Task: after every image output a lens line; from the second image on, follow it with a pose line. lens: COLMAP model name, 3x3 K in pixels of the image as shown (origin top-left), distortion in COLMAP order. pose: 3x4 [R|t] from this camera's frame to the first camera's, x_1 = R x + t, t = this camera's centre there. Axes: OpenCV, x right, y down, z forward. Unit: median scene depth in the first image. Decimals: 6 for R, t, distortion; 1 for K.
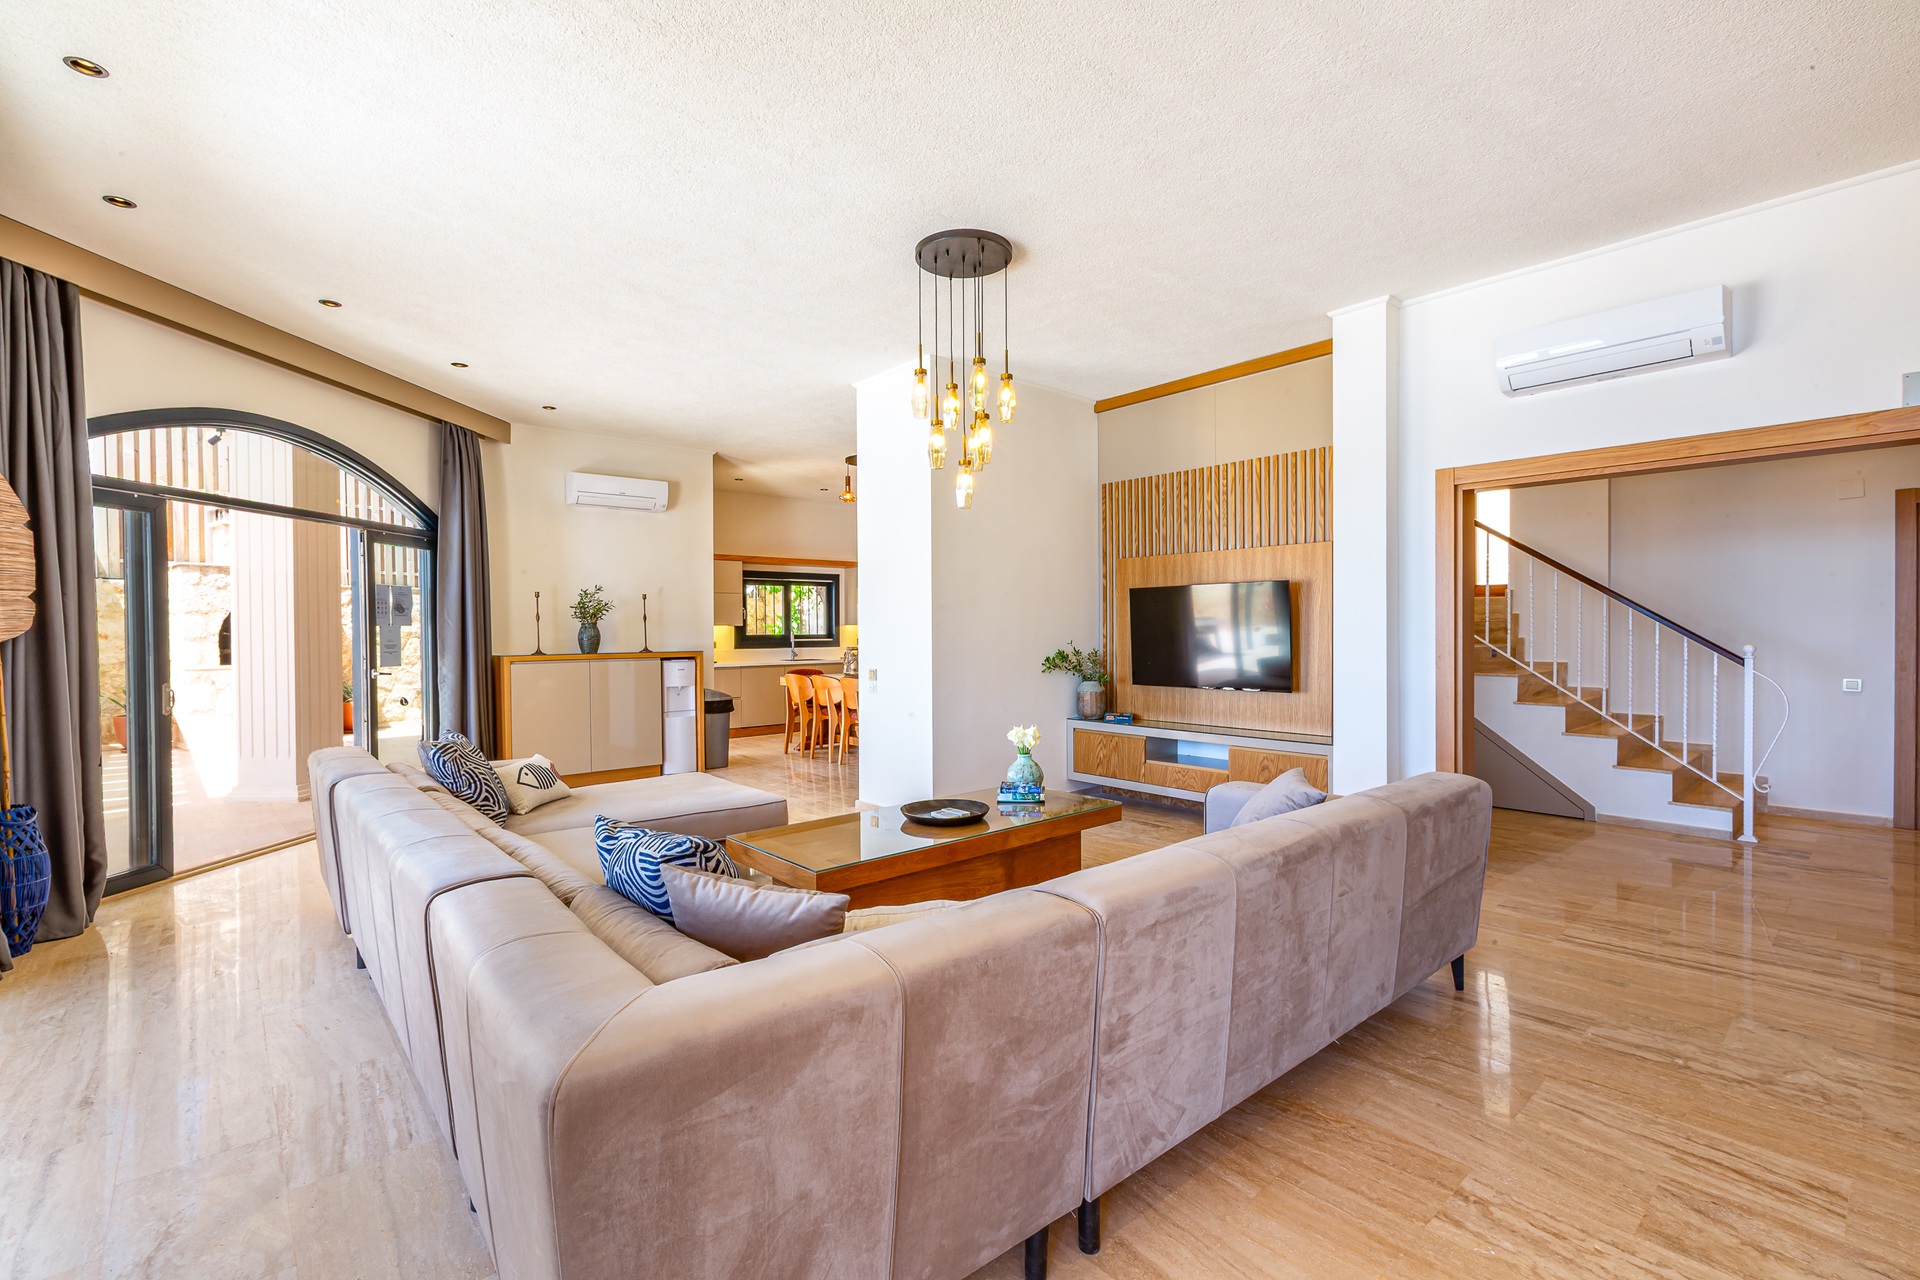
lens RADIAL K [[886.4, 0, 981.9], [0, 886.4, 633.4], [0, 0, 1]] dist [-0.001925, 0.000681]
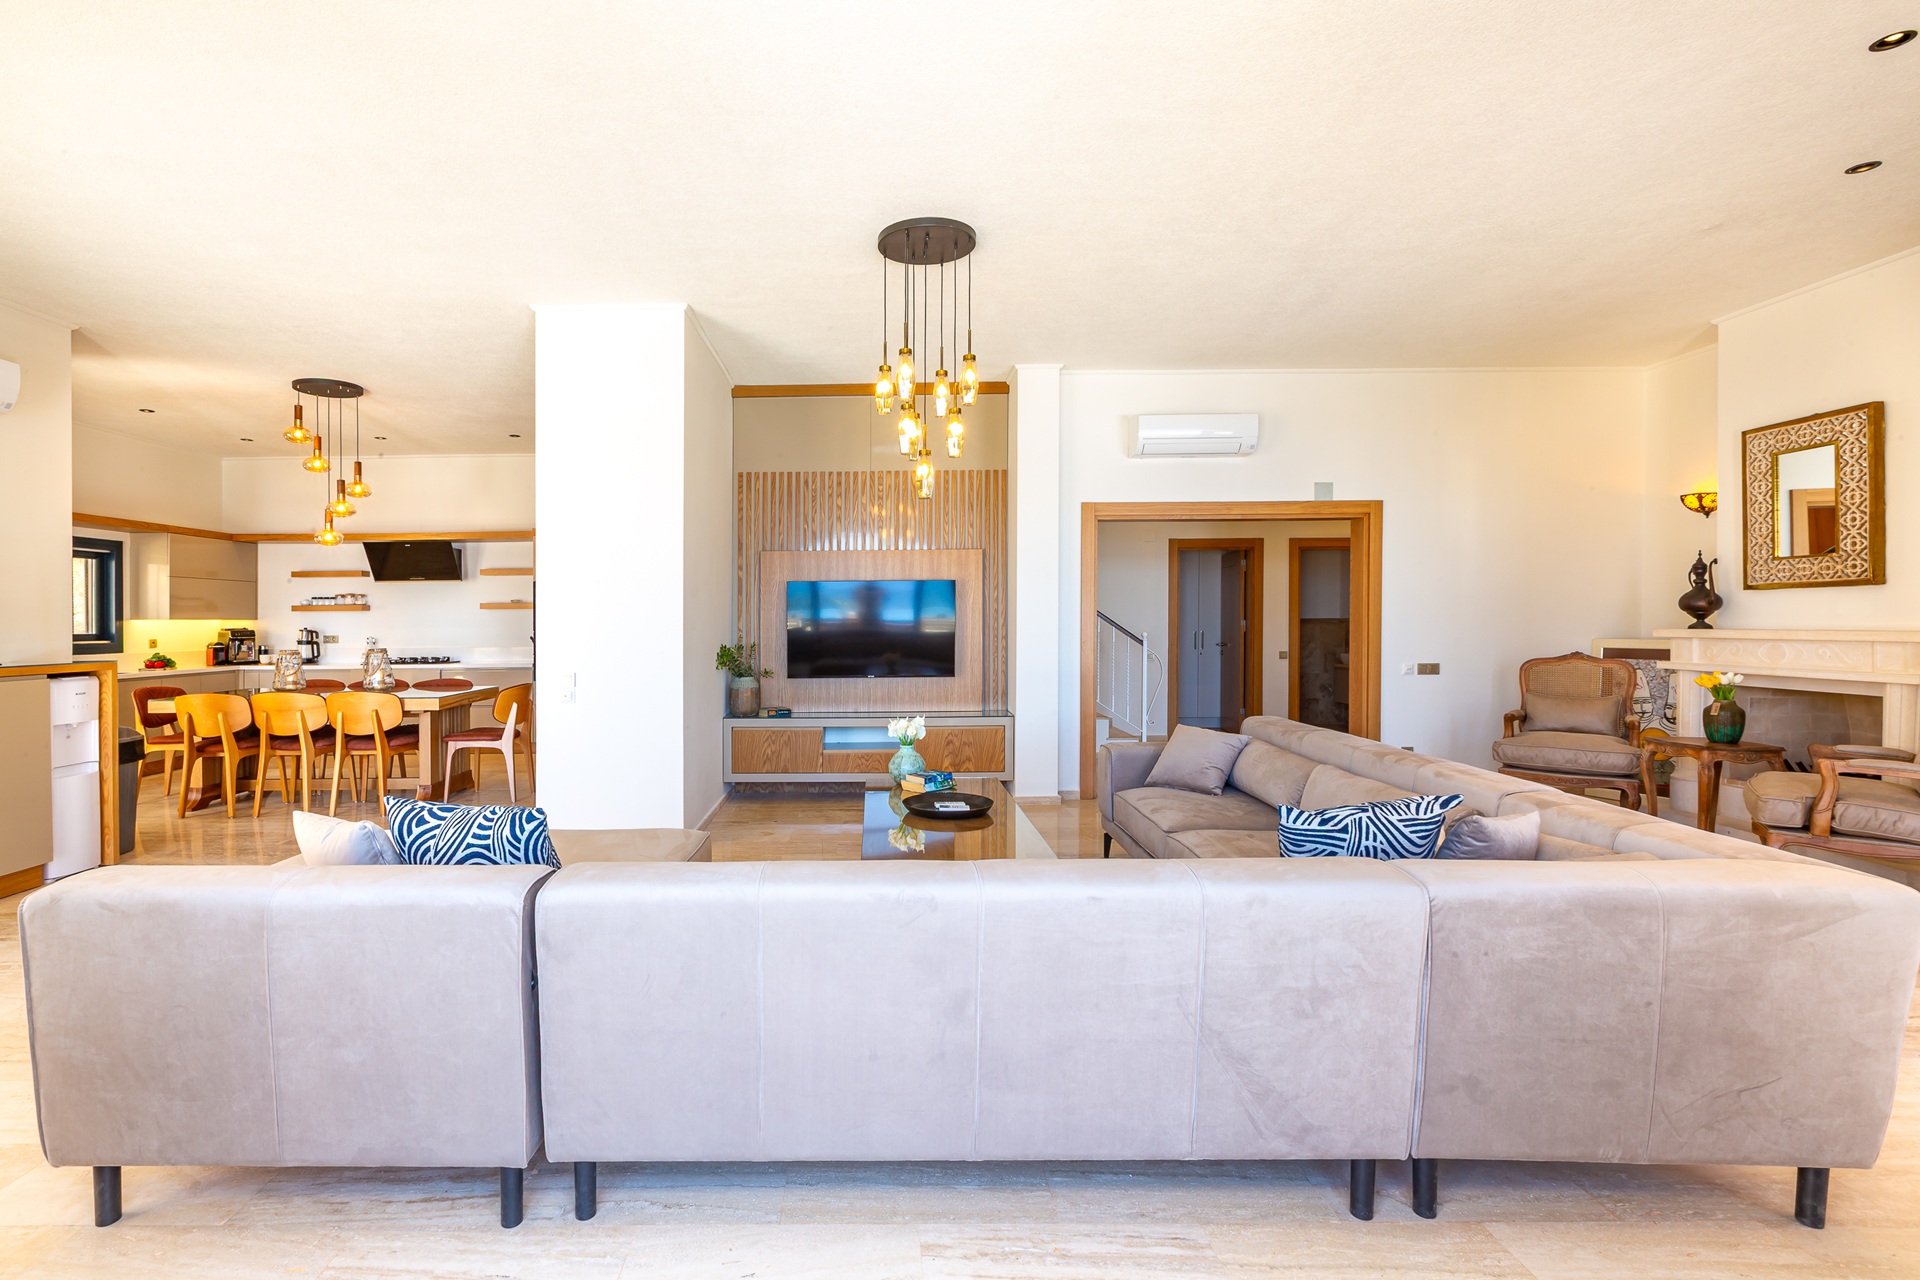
lens RADIAL K [[886.4, 0, 928.9], [0, 886.4, 633.8], [0, 0, 1]] dist [-0.001925, 0.000681]
pose [[0.651669, -0.009308, 0.758446, -0.474352], [0.006955, 0.999956, 0.006296, 0.002376], [-0.758471, 0.001172, 0.651705, 0.218047]]
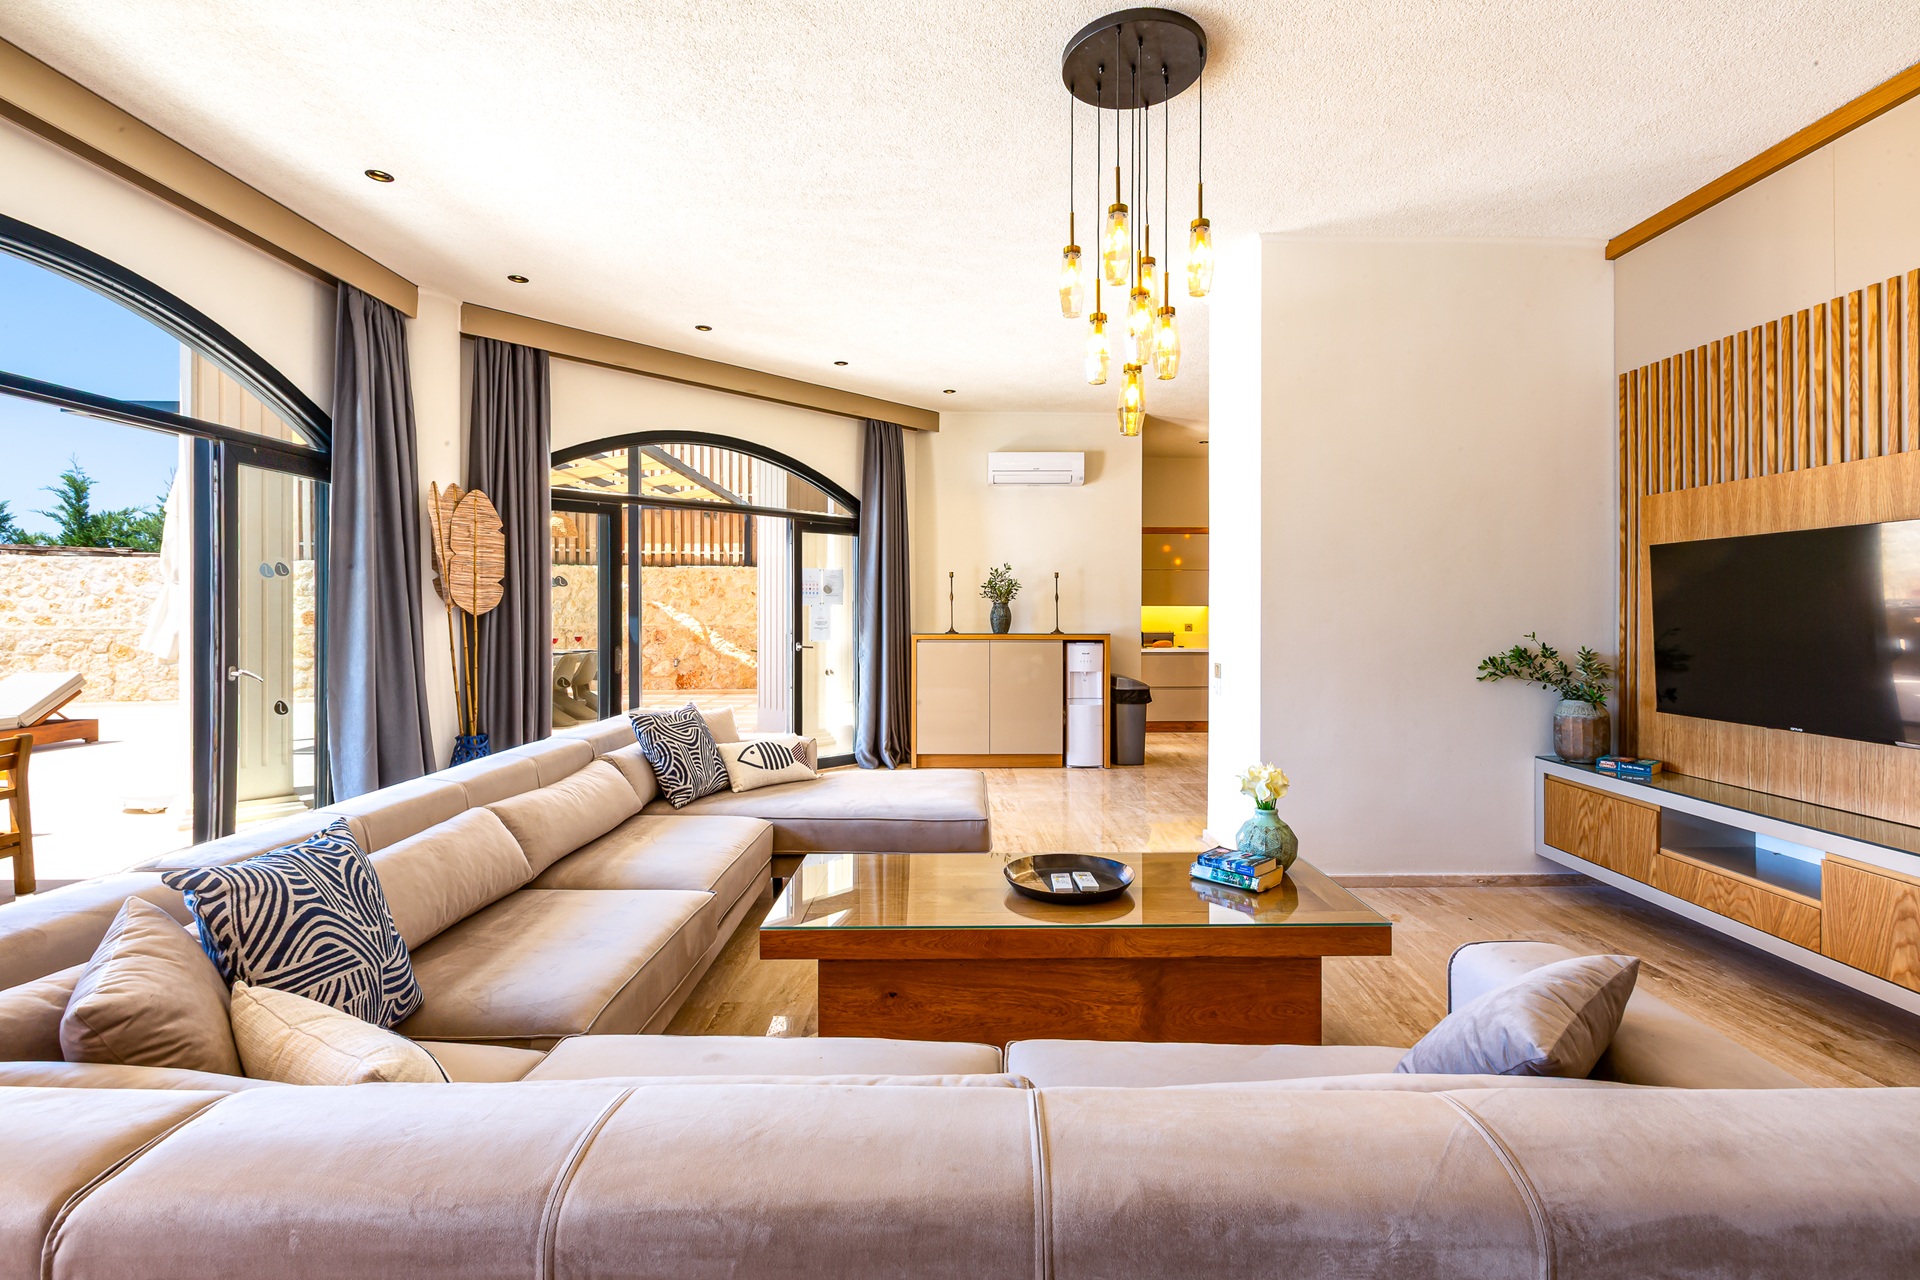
lens RADIAL K [[886.4, 0, 957.1], [0, 886.4, 612.5], [0, 0, 1]] dist [-0.001925, 0.000681]
pose [[0.741785, 0.010089, -0.670562, 0.211805], [-0.011039, 0.999935, 0.002833, -0.003448], [0.670547, 0.005301, 0.741848, 0.257289]]
